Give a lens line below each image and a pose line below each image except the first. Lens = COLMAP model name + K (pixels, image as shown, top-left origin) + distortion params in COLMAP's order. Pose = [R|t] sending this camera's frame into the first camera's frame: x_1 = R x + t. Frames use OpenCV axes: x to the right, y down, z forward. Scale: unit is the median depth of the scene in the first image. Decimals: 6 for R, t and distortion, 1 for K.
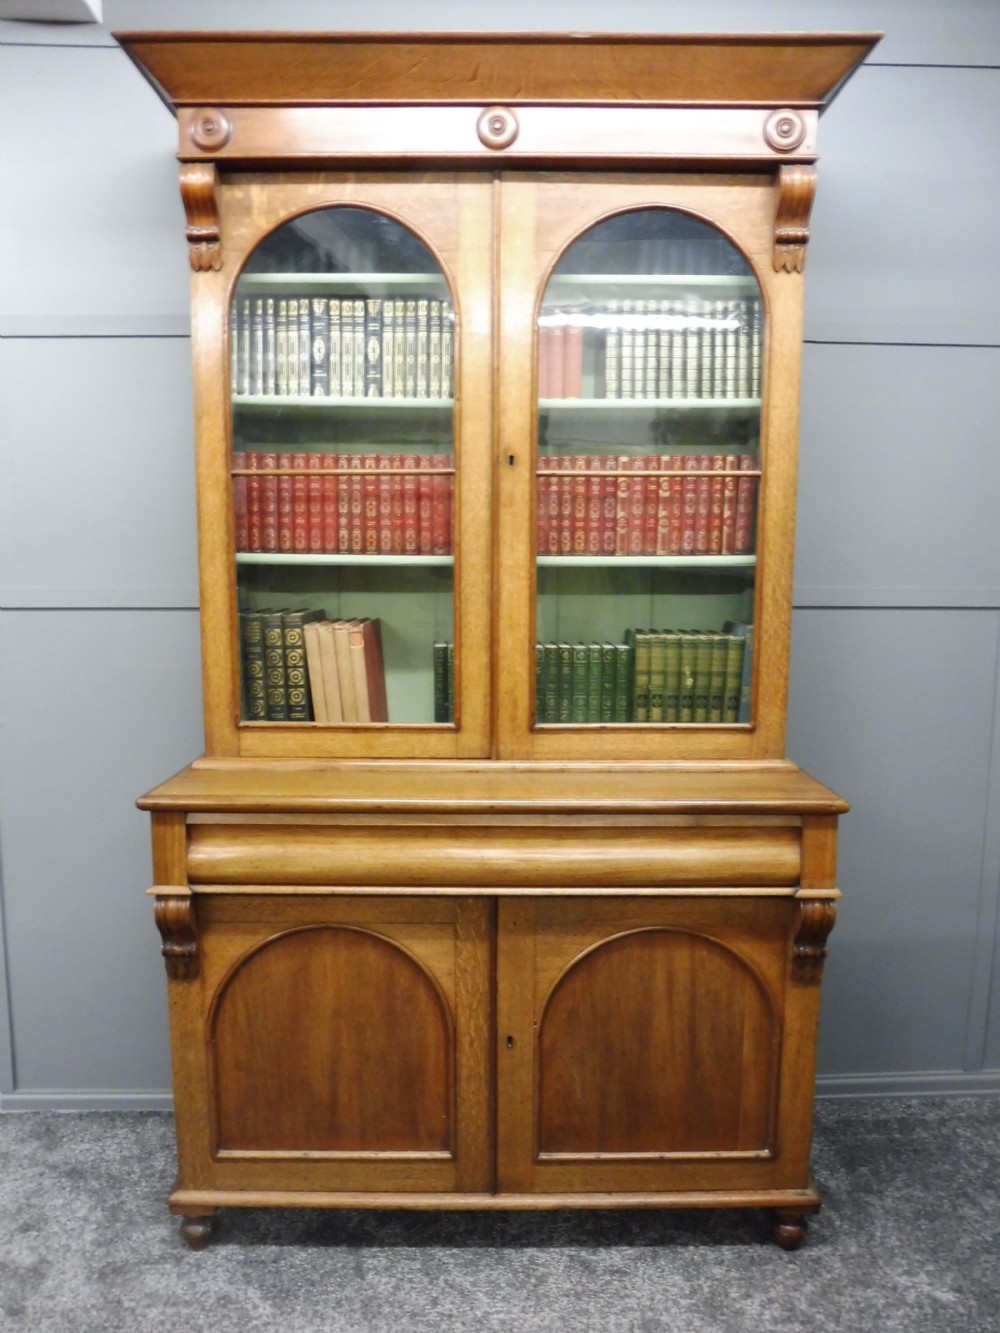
lens RADIAL K [[966.2, 0, 488.3], [0, 966.2, 676.1], [0, 0, 1]] dist [-0.055906, 0.024159]
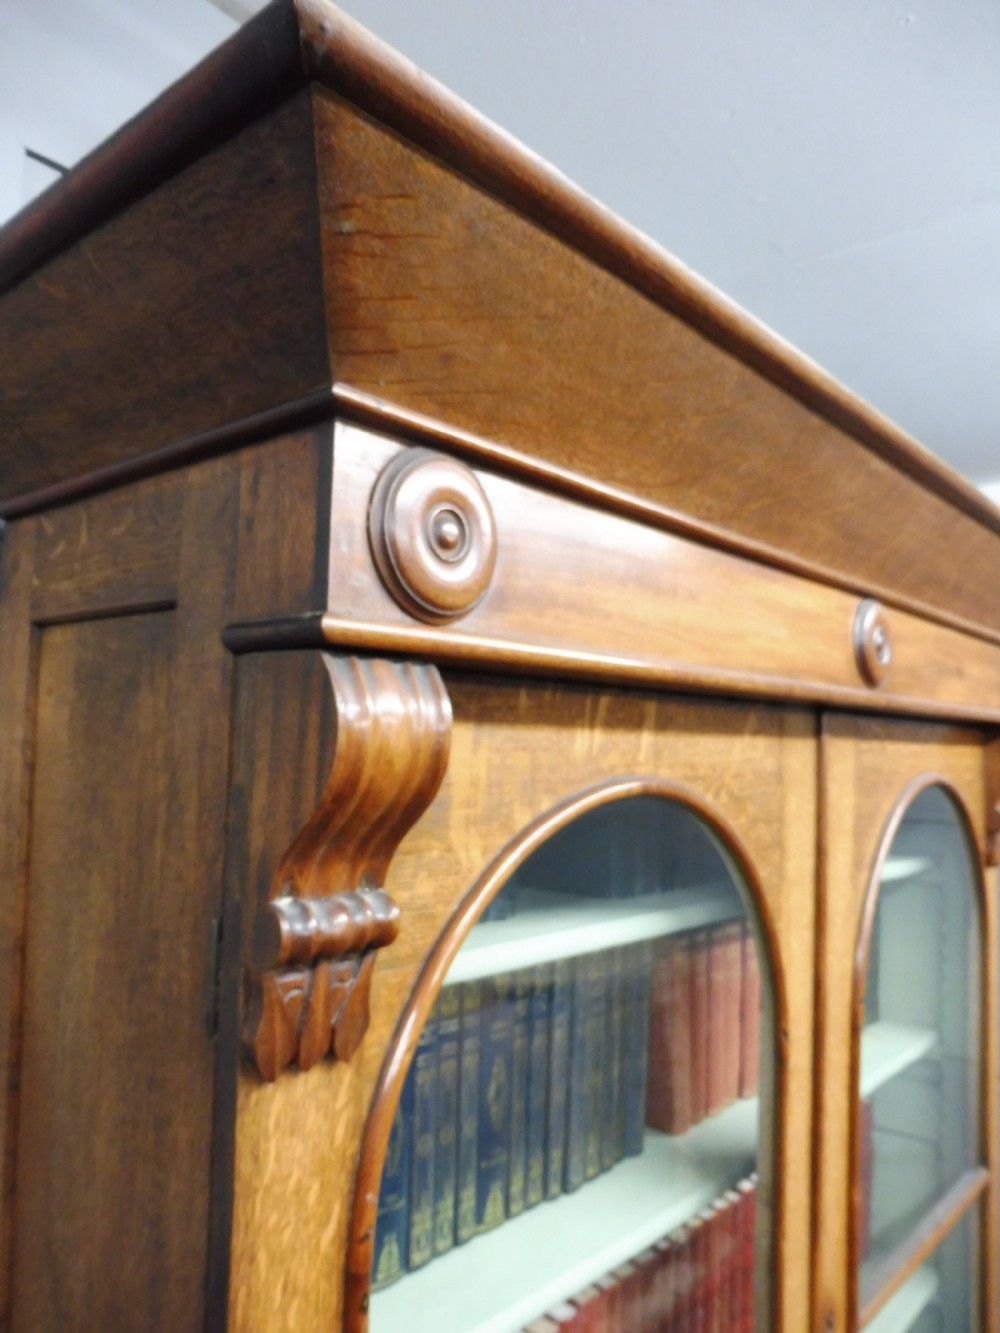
lens RADIAL K [[966.2, 0, 492.5], [0, 966.2, 671.3], [0, 0, 1]] dist [-0.055906, 0.024159]
pose [[0.664368, 0.069828, 0.744137, -0.433500], [0.088953, 0.981162, -0.171488, -0.462805], [-0.742093, 0.180125, 0.645641, 0.775164]]
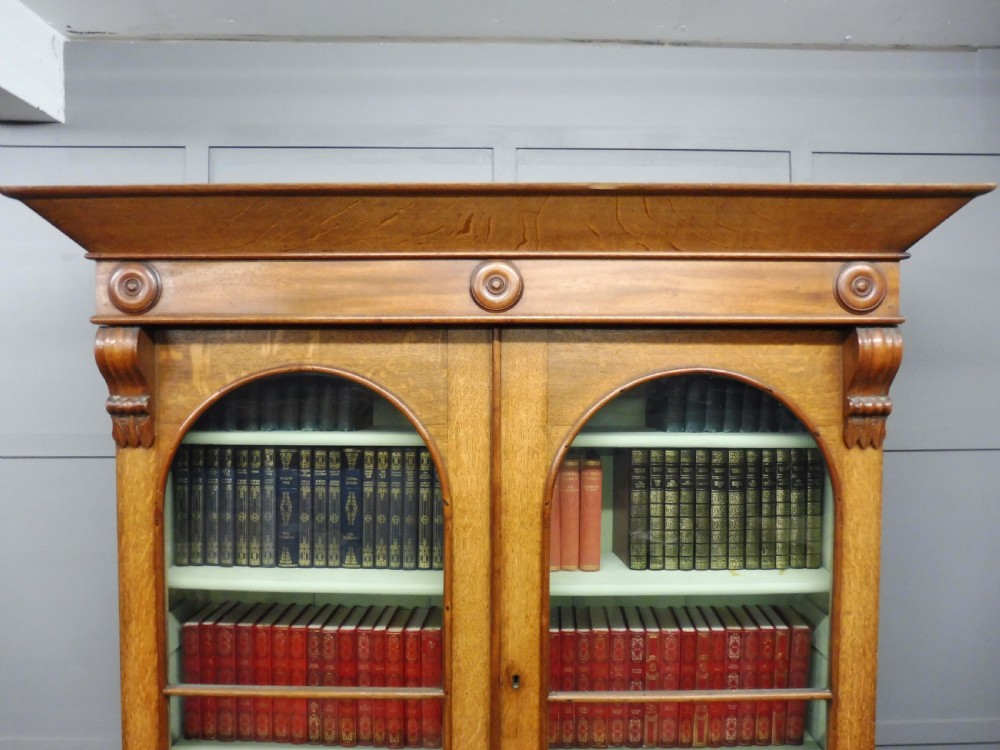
lens RADIAL K [[724.9, 0, 500.5], [0, 724.9, 384.9], [0, 0, 1]] dist [-0.055906, 0.024159]
pose [[0.999984, -0.002006, -0.005258, 0.014817], [0.001371, 0.993011, -0.118016, -0.393917], [0.005458, 0.118007, 0.992998, 0.385943]]
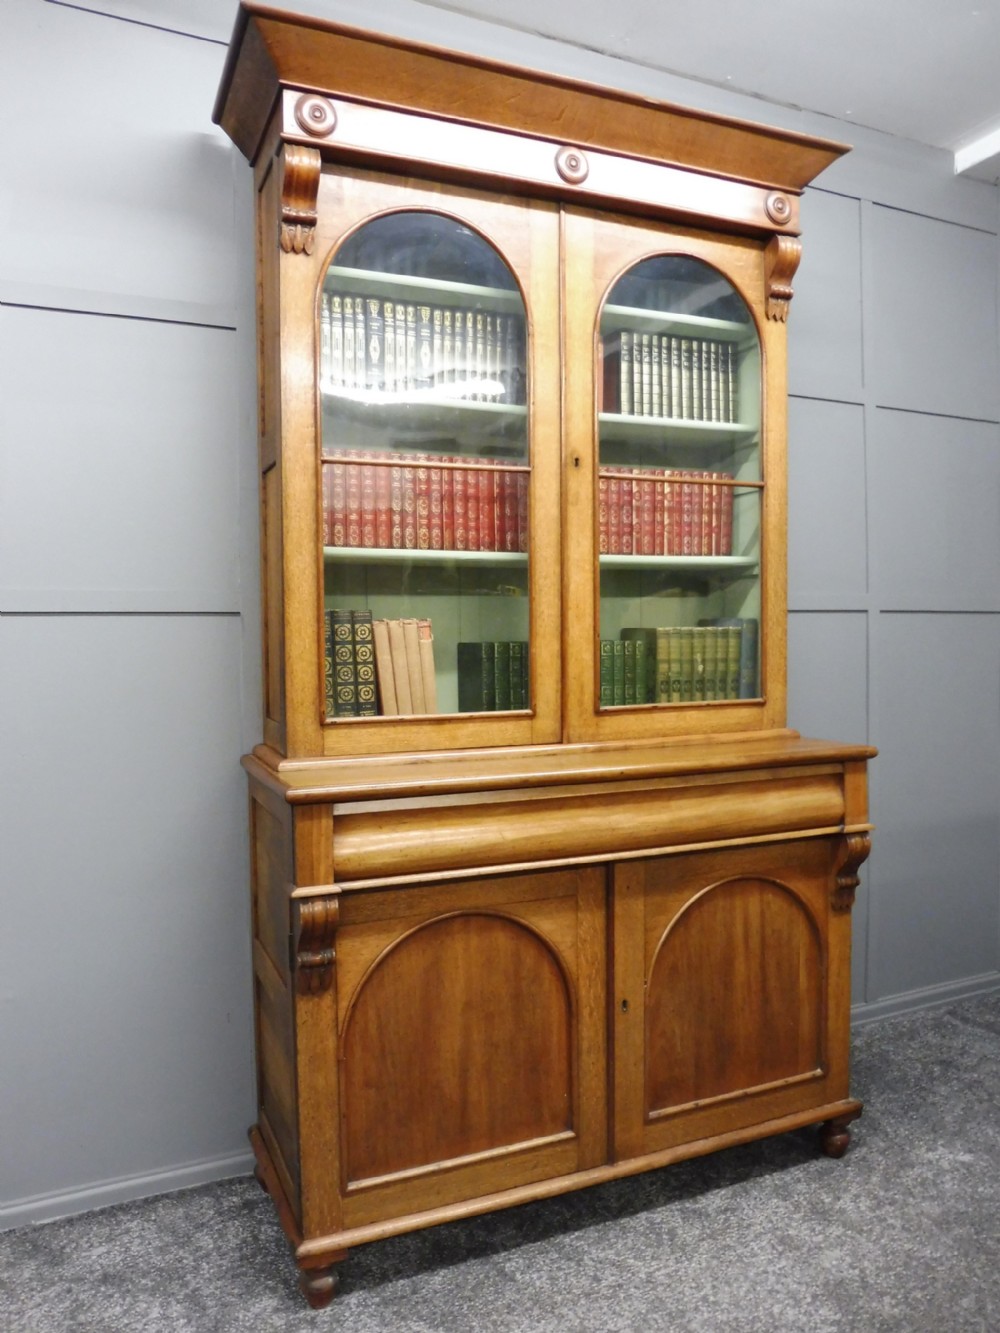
lens RADIAL K [[966.2, 0, 484.4], [0, 966.2, 678.7], [0, 0, 1]] dist [-0.055906, 0.024159]
pose [[0.921694, -0.032402, 0.386562, -0.498473], [0.066988, 0.994829, -0.076334, 0.095070], [-0.382090, 0.096252, 0.919099, 0.063750]]
